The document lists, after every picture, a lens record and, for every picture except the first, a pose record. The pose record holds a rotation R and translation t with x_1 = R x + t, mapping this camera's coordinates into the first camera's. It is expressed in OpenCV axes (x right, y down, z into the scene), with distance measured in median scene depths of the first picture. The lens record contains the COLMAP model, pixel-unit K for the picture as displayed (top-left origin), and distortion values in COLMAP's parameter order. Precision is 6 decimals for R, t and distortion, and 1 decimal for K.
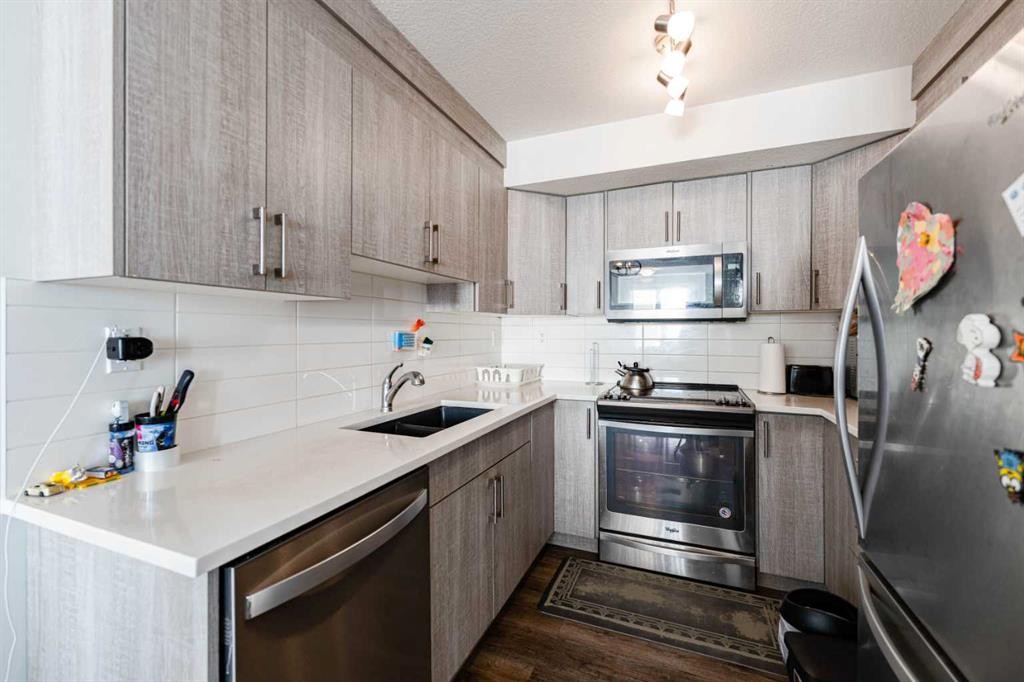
lens RADIAL K [[424.9, 0, 509.4], [0, 424.9, 333.5], [0, 0, 1]] dist [0.000753, 0.000050]
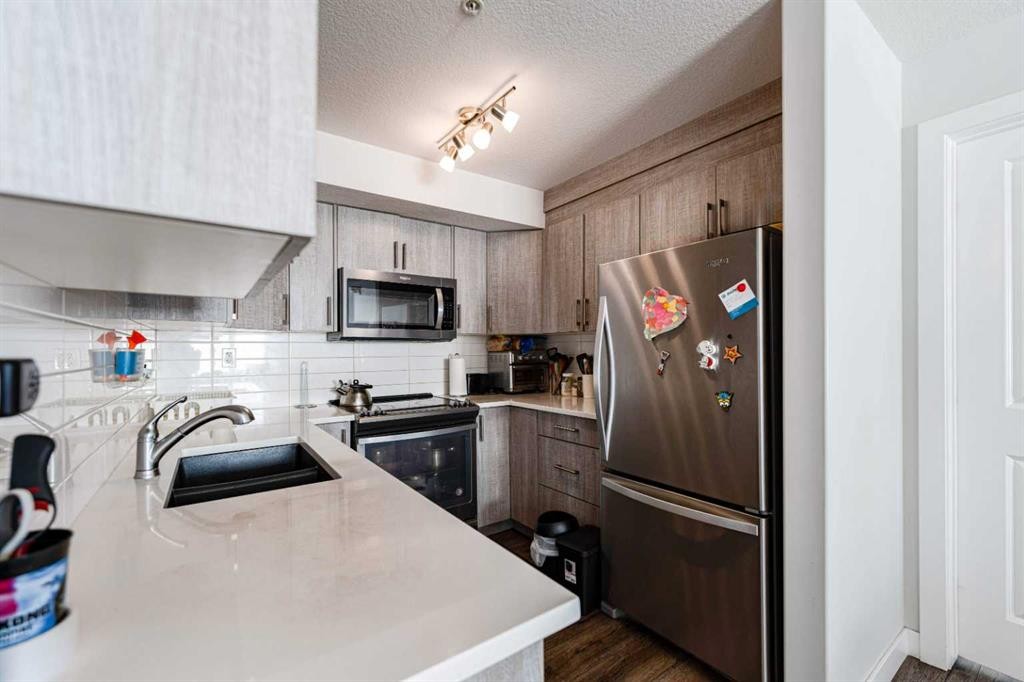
lens RADIAL K [[436.4, 0, 488.5], [0, 436.4, 352.0], [0, 0, 1]] dist [0.000618, 0.000153]
pose [[0.533006, -0.006044, 0.846090, -0.520594], [0.008373, 0.999963, 0.001869, 0.001992], [-0.846070, 0.006088, 0.533037, 0.211971]]
